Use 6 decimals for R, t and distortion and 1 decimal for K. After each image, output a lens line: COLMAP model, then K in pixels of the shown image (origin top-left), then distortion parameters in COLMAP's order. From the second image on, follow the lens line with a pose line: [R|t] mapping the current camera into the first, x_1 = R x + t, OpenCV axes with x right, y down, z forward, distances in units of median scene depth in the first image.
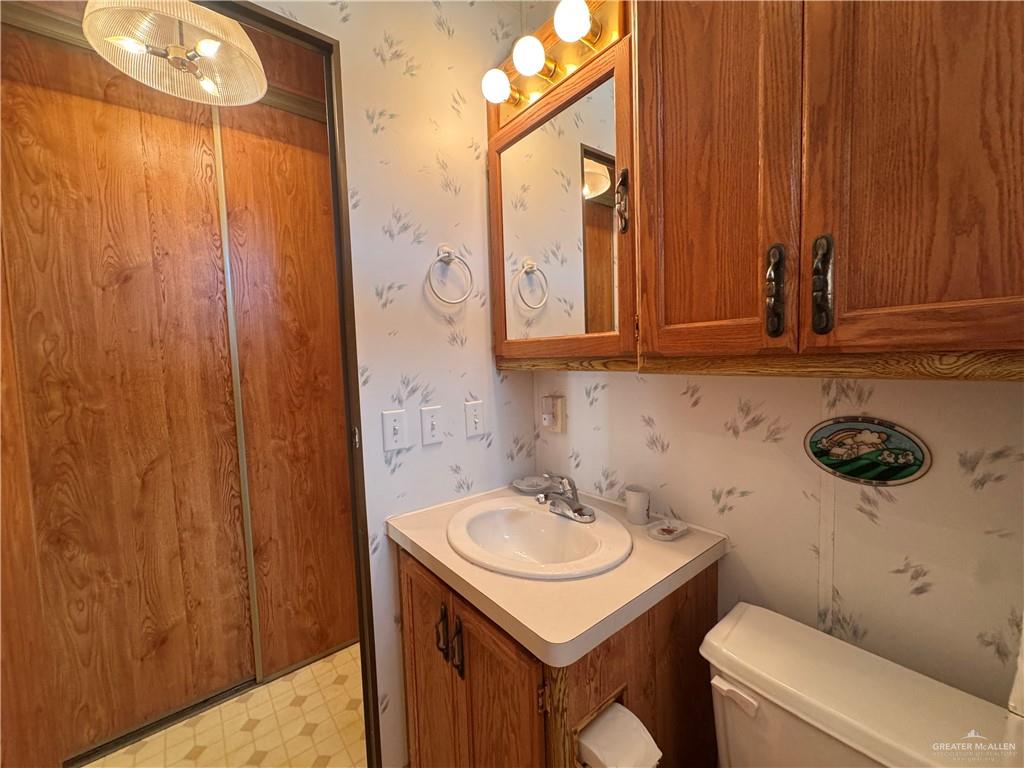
lens RADIAL K [[408.9, 0, 507.3], [0, 408.9, 384.7], [0, 0, 1]] dist [-0.003637, 0.000379]
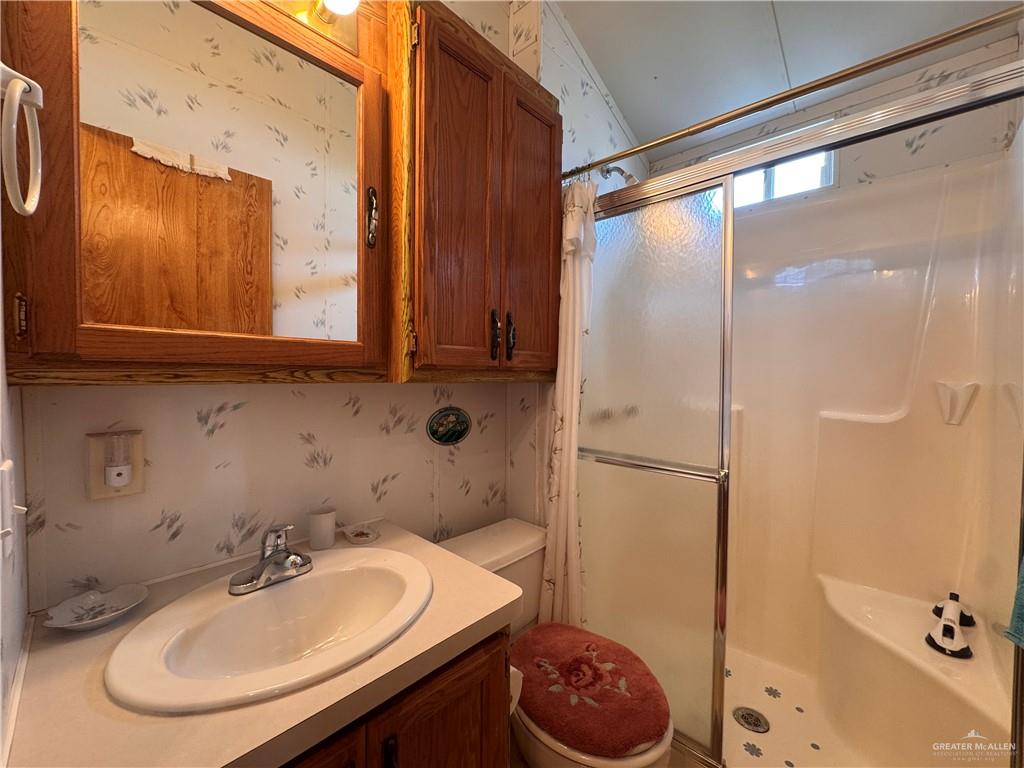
lens RADIAL K [[408.9, 0, 513.0], [0, 408.9, 385.7], [0, 0, 1]] dist [-0.003637, 0.000379]
pose [[-0.141088, 0.002899, 0.989993, -0.580832], [0.064576, 0.997893, 0.006281, -0.005040], [-0.987889, 0.064816, -0.140978, 0.602366]]
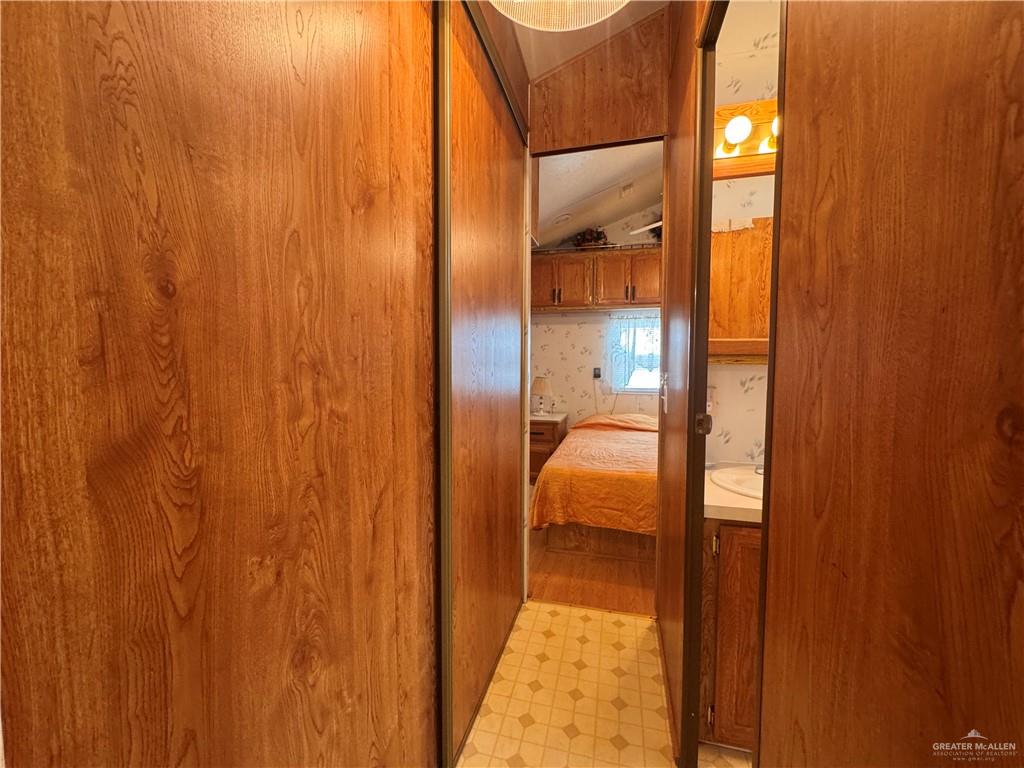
lens RADIAL K [[408.9, 0, 512.1], [0, 408.9, 385.1], [0, 0, 1]] dist [-0.003637, 0.000379]
pose [[0.808124, -0.003531, 0.589001, -1.208656], [0.012476, 0.999860, -0.011123, 0.031901], [-0.588880, 0.016337, 0.808056, 0.399956]]
